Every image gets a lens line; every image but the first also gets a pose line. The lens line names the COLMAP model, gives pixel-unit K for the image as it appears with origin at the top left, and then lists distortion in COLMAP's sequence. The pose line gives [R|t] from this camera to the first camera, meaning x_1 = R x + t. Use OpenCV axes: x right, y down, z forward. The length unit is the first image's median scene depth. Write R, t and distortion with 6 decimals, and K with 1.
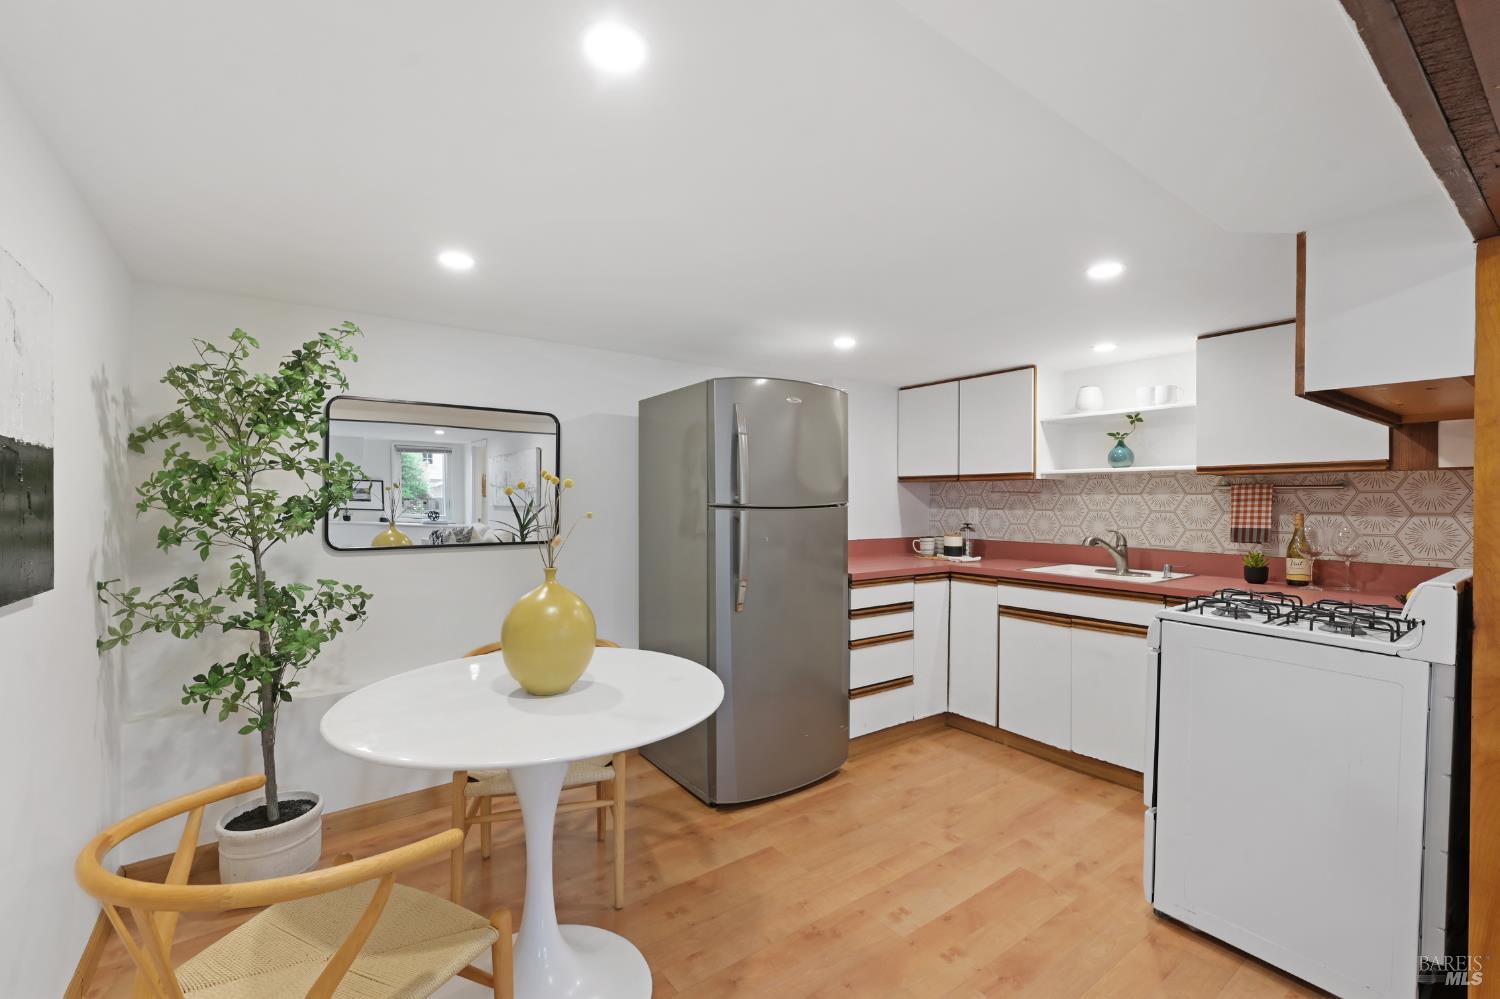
lens RADIAL K [[624.1, 0, 746.2], [0, 624.1, 498.3], [0, 0, 1]] dist [0.003177, 0.000017]
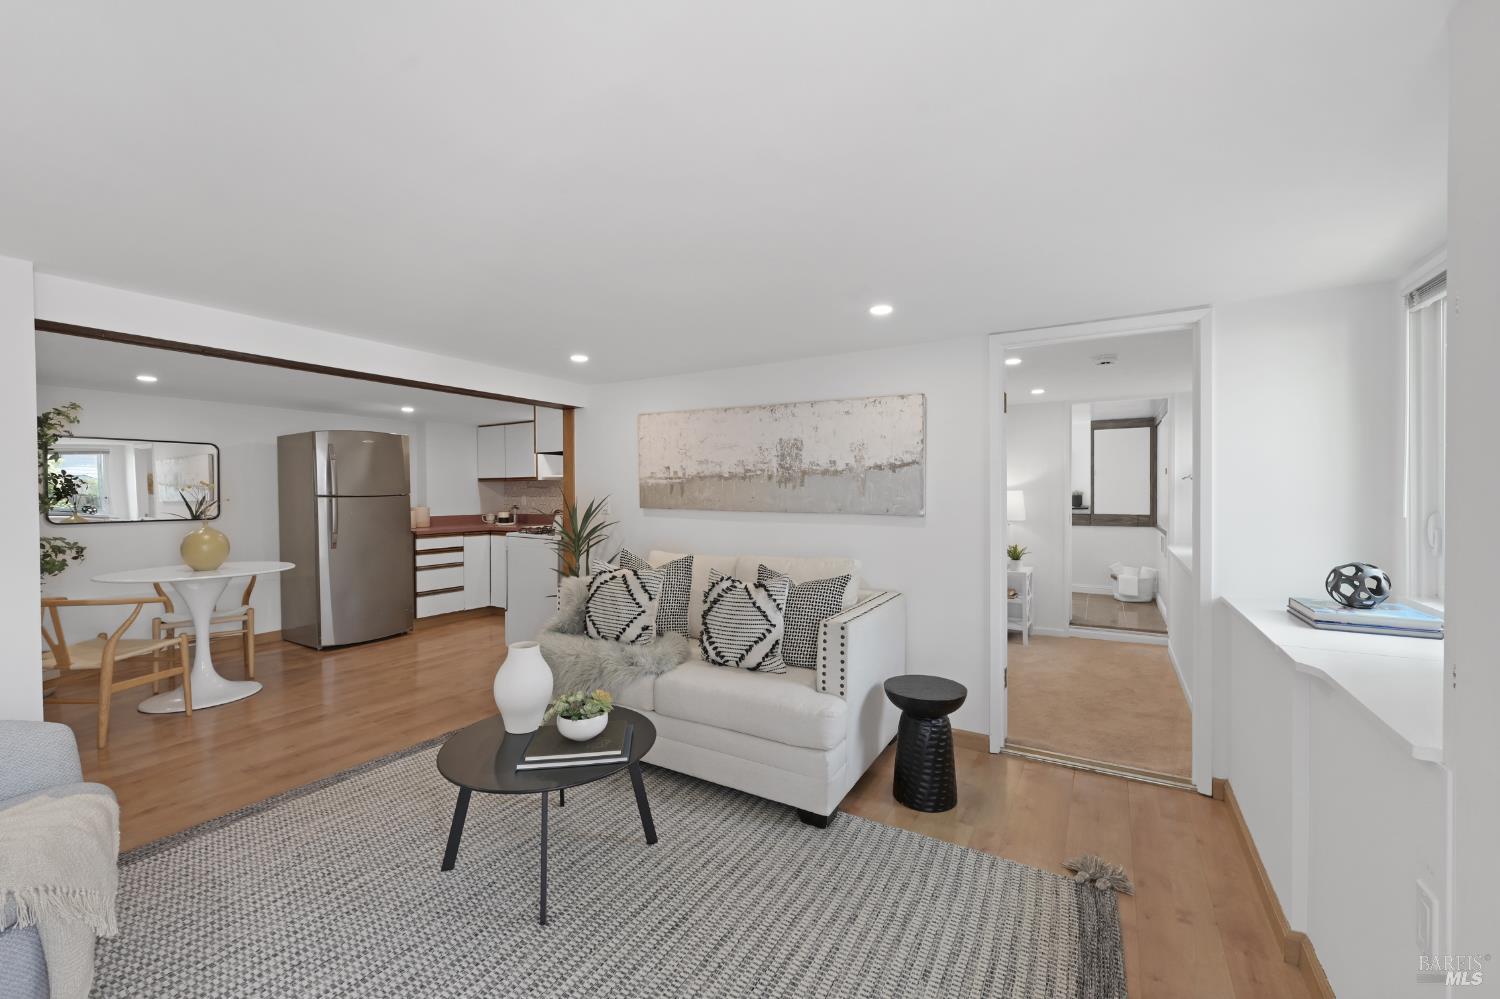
lens RADIAL K [[594.2, 0, 750.7], [0, 594.2, 498.8], [0, 0, 1]] dist [-0.001632, 0.000098]
pose [[0.919439, -0.016291, 0.392895, 0.354966], [0.011729, 0.999833, 0.014008, 0.008653], [-0.393057, -0.008271, 0.919477, -0.949244]]
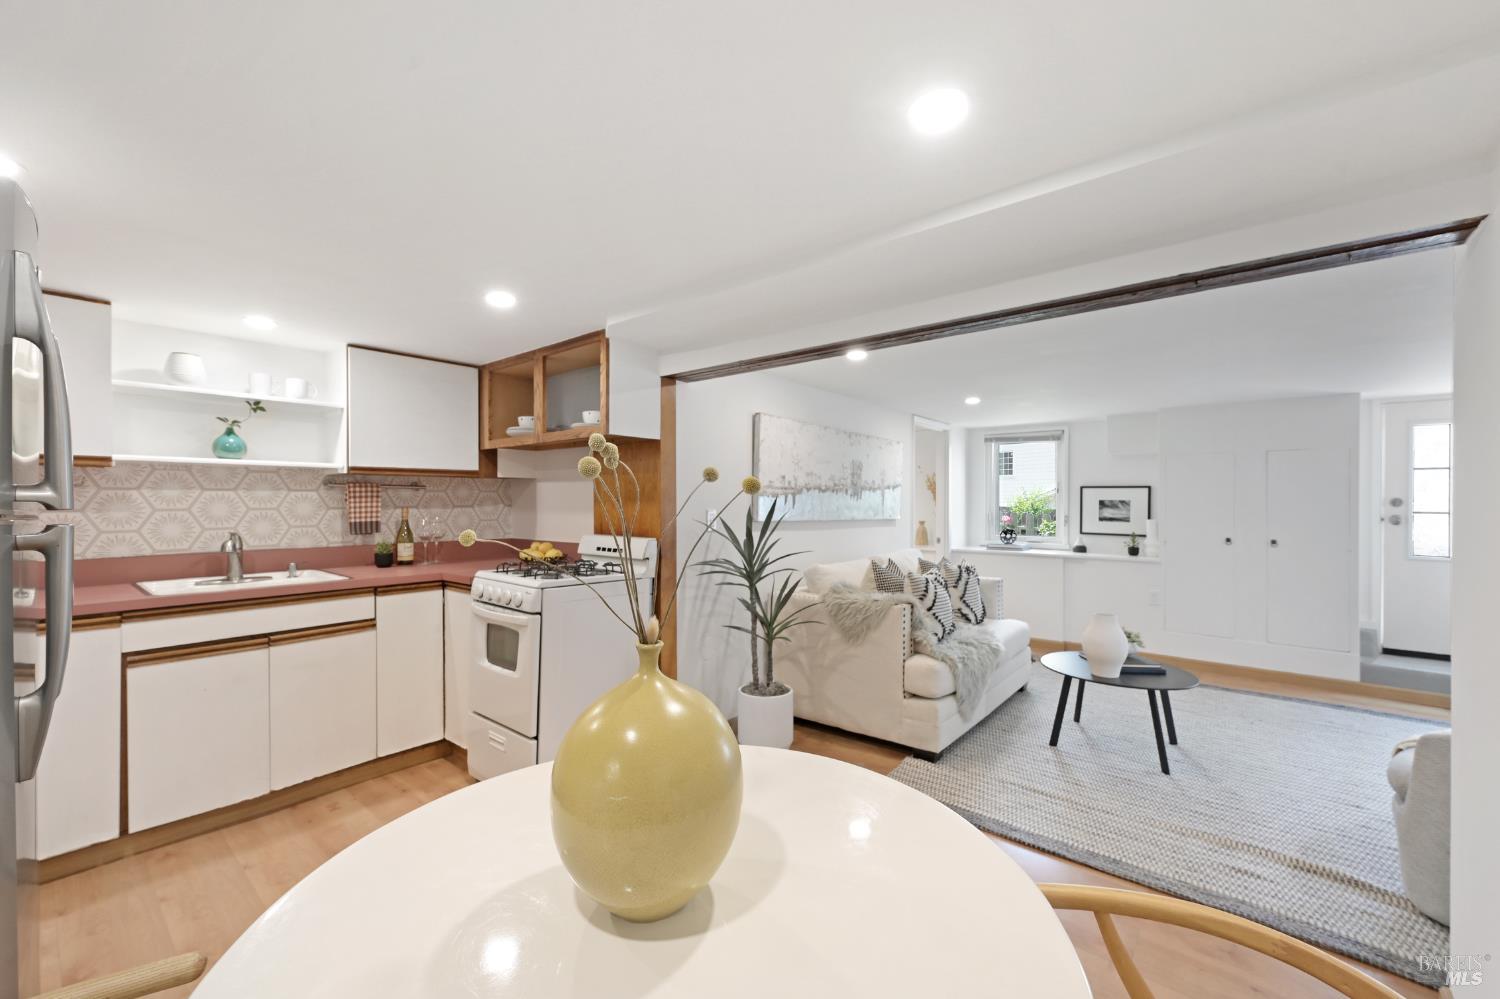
lens RADIAL K [[594.2, 0, 746.3], [0, 594.2, 504.4], [0, 0, 1]] dist [-0.001632, 0.000098]
pose [[-0.234335, -0.010305, 0.972101, -0.391306], [-0.004410, 0.999945, 0.009537, 0.002633], [-0.972146, -0.002052, -0.234368, 0.532202]]
